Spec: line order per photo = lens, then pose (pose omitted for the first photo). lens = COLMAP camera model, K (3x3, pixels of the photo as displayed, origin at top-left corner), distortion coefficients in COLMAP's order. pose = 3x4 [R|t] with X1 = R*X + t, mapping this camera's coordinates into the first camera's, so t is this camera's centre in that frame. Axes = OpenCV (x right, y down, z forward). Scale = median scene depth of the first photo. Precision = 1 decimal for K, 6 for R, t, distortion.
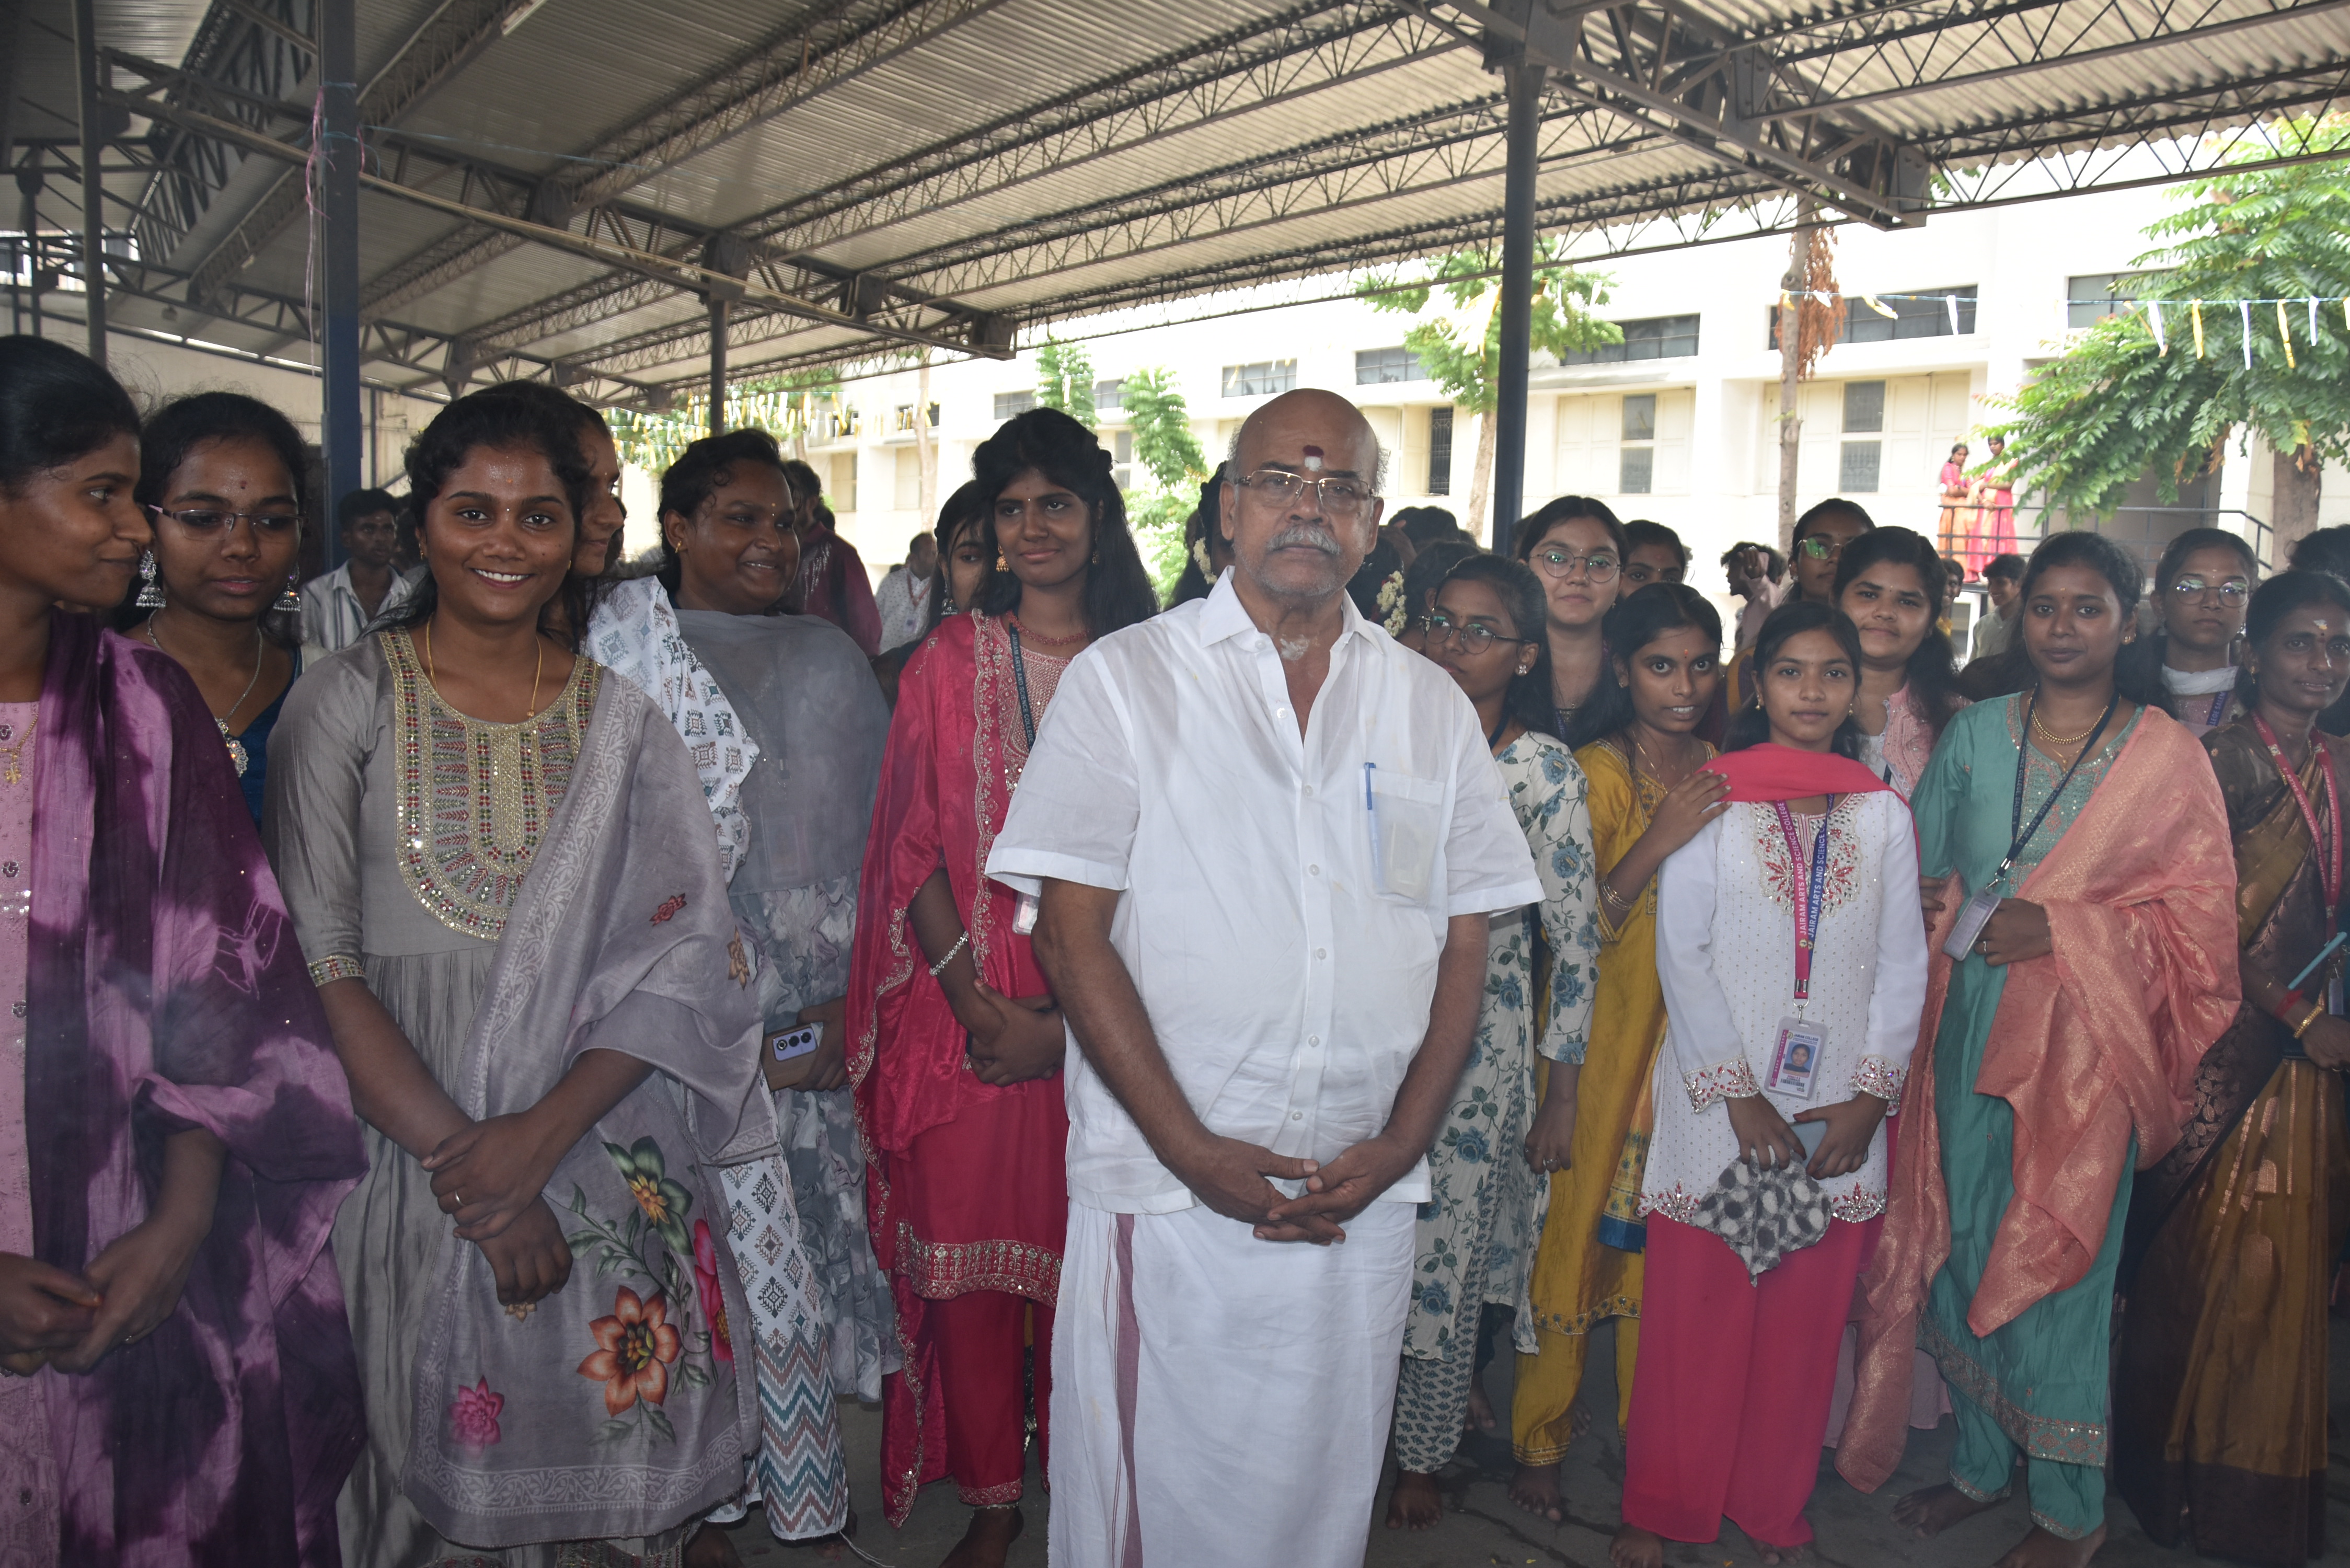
lens RADIAL K [[1804.0, 0, 1199.3], [0, 1804.0, 811.6], [0, 0, 1]] dist [-0.155401, 0.109311]
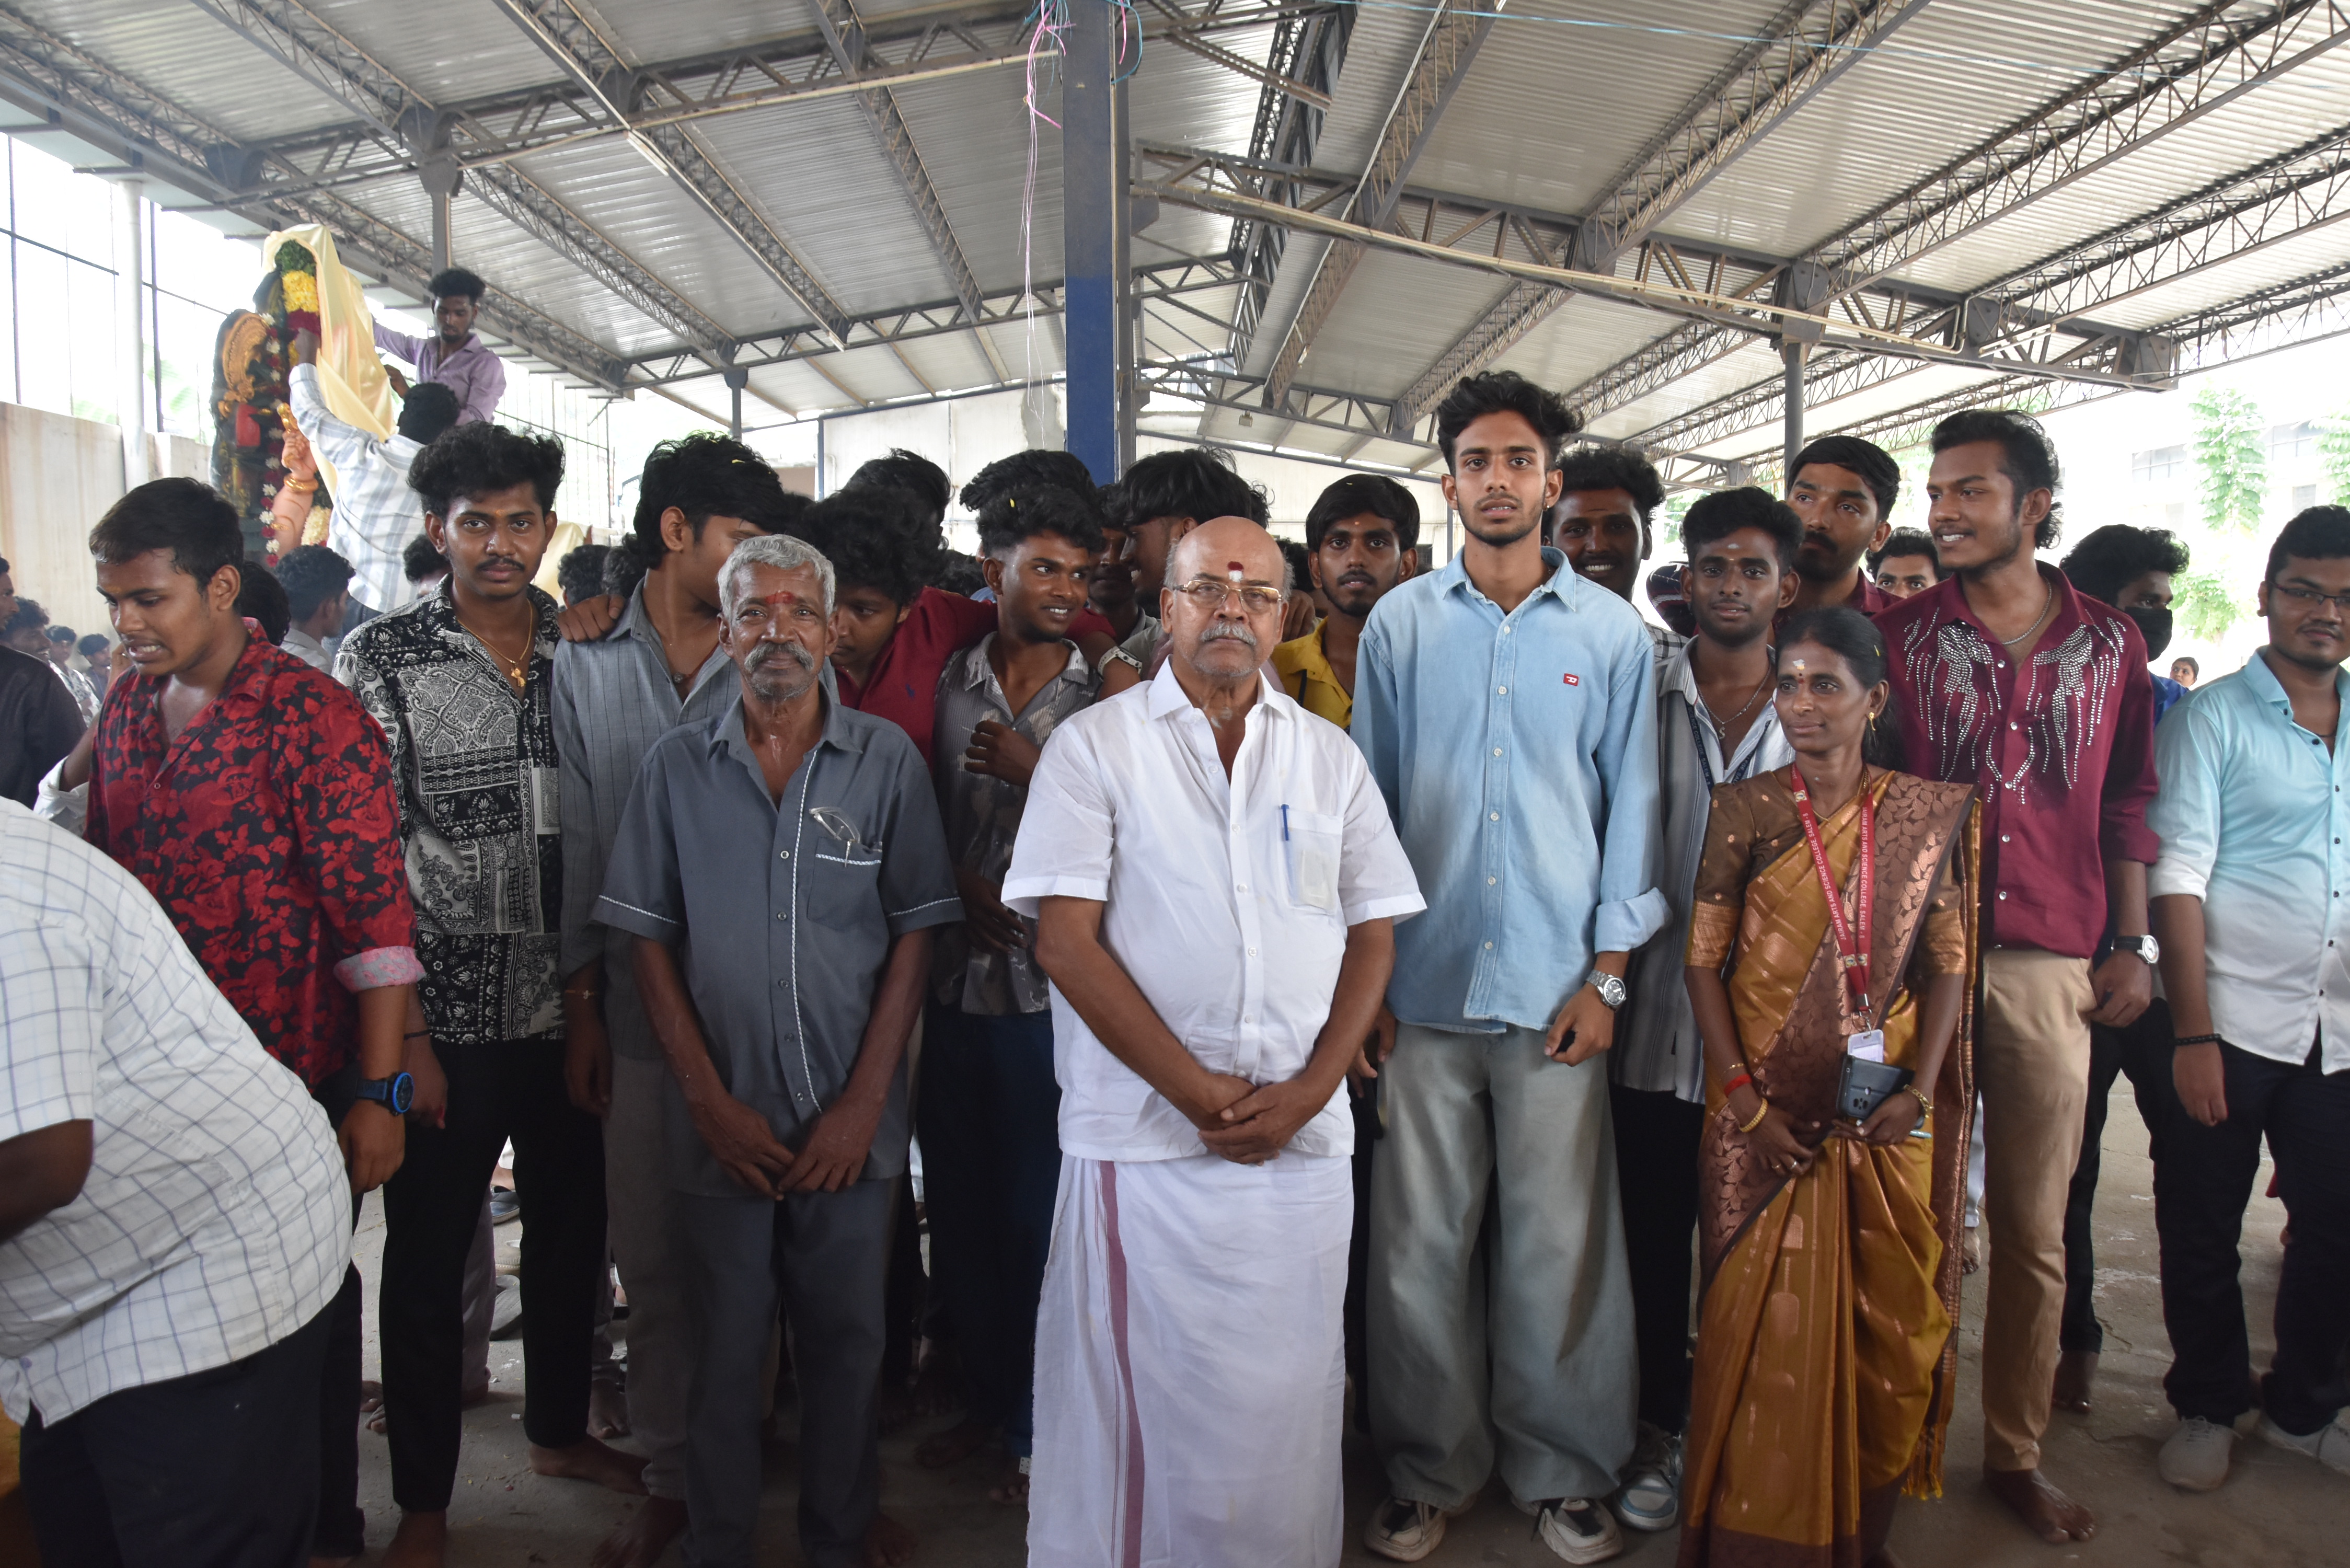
lens RADIAL K [[1840.8, 0, 1175.0], [0, 1840.8, 784.0], [0, 0, 1]] dist [-0.166268, 0.115291]
pose [[0.823814, 0.007847, -0.566805, -0.030812], [-0.046924, 0.997416, -0.054393, -0.021656], [0.564914, 0.071406, 0.822054, 0.150519]]
